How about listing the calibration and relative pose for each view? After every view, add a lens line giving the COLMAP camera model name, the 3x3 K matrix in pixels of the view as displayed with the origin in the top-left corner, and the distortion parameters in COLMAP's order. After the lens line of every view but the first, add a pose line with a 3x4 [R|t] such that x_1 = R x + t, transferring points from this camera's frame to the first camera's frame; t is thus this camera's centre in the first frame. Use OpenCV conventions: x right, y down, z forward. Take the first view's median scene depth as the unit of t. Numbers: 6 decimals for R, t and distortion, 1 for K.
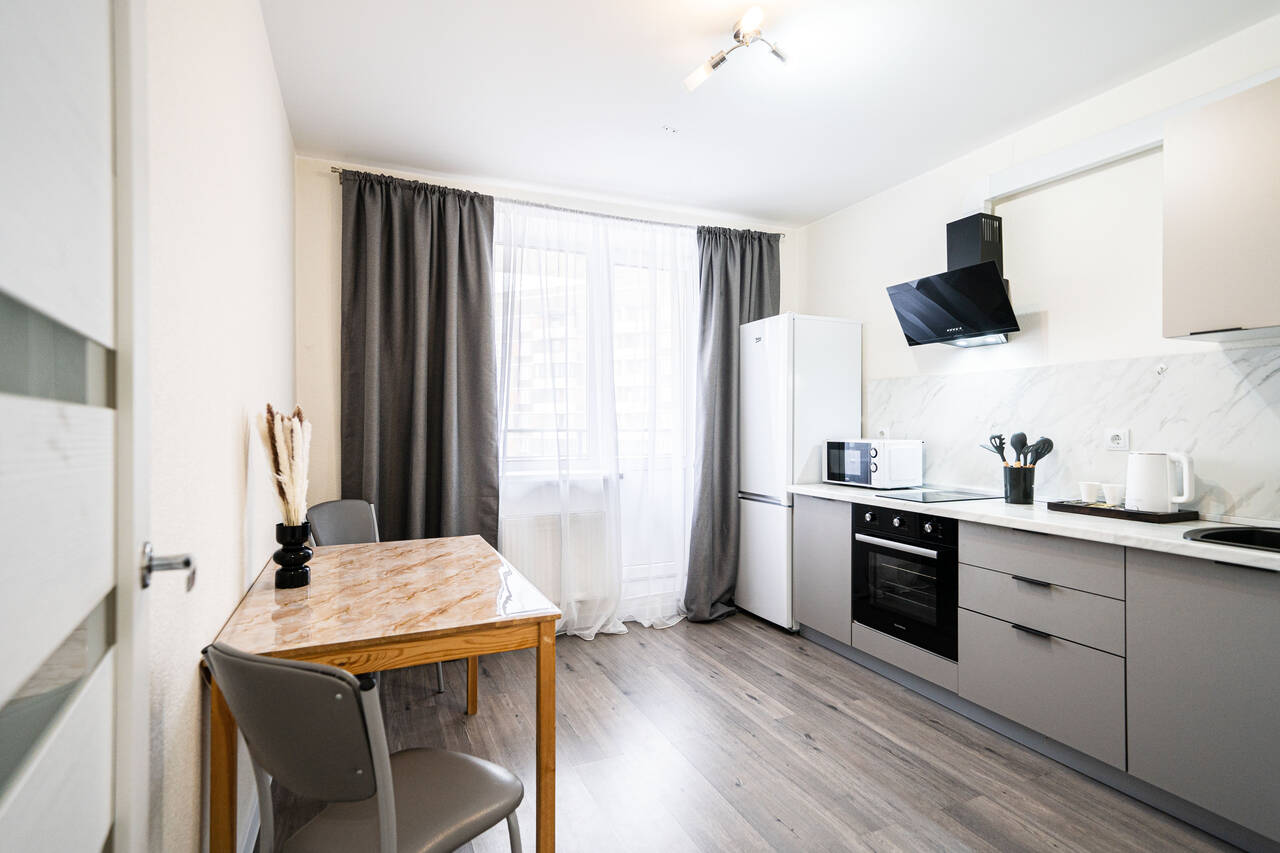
lens RADIAL K [[617.6, 0, 641.3], [0, 617.6, 423.6], [0, 0, 1]] dist [0.011047, 0.000801]
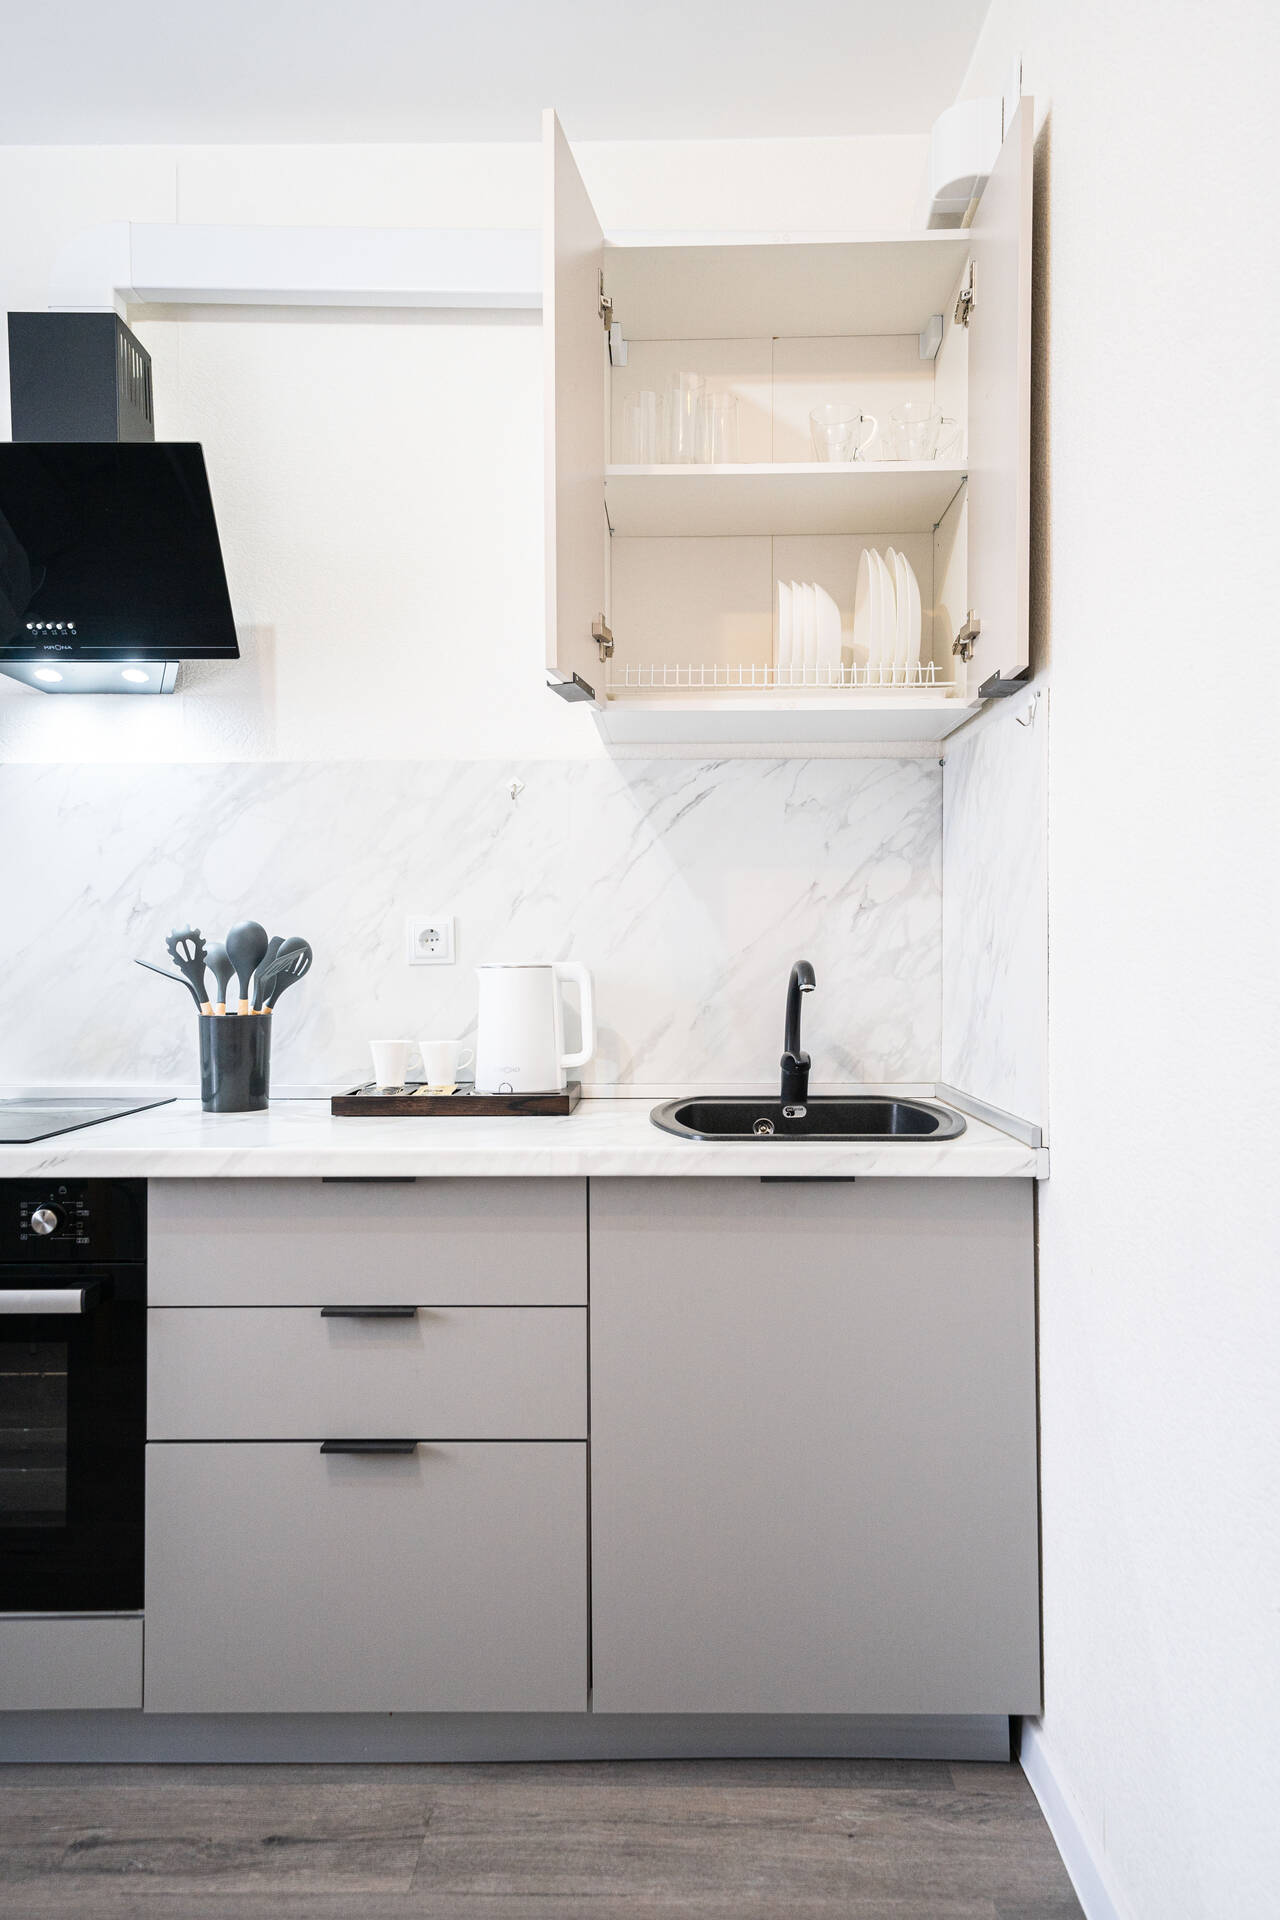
lens RADIAL K [[1279.3, 0, 648.4], [0, 1279.3, 949.3], [0, 0, 1]] dist [0.033748, 0.003974]
pose [[0.432490, -0.003353, 0.901632, 0.003512], [0.003052, 0.999993, 0.002255, 0.030615], [-0.901634, 0.001777, 0.432497, 0.457208]]
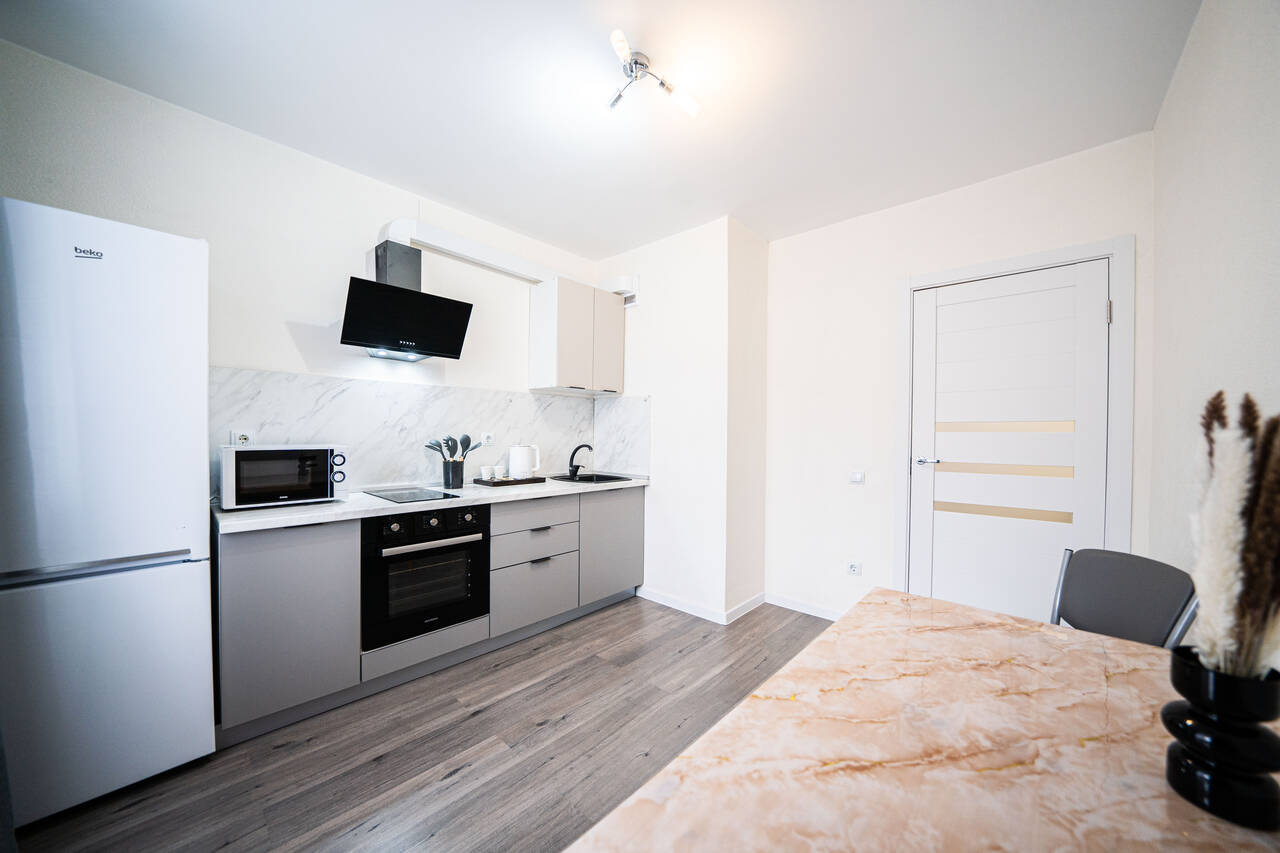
lens RADIAL K [[444.9, 0, 638.7], [0, 444.9, 437.5], [0, 0, 1]] dist [-0.017222, 0.000025]
pose [[-0.387752, -0.016596, 0.921614, -0.455902], [-0.014779, 0.999821, 0.011787, 0.002660], [-0.921645, -0.009050, -0.387928, 1.079012]]
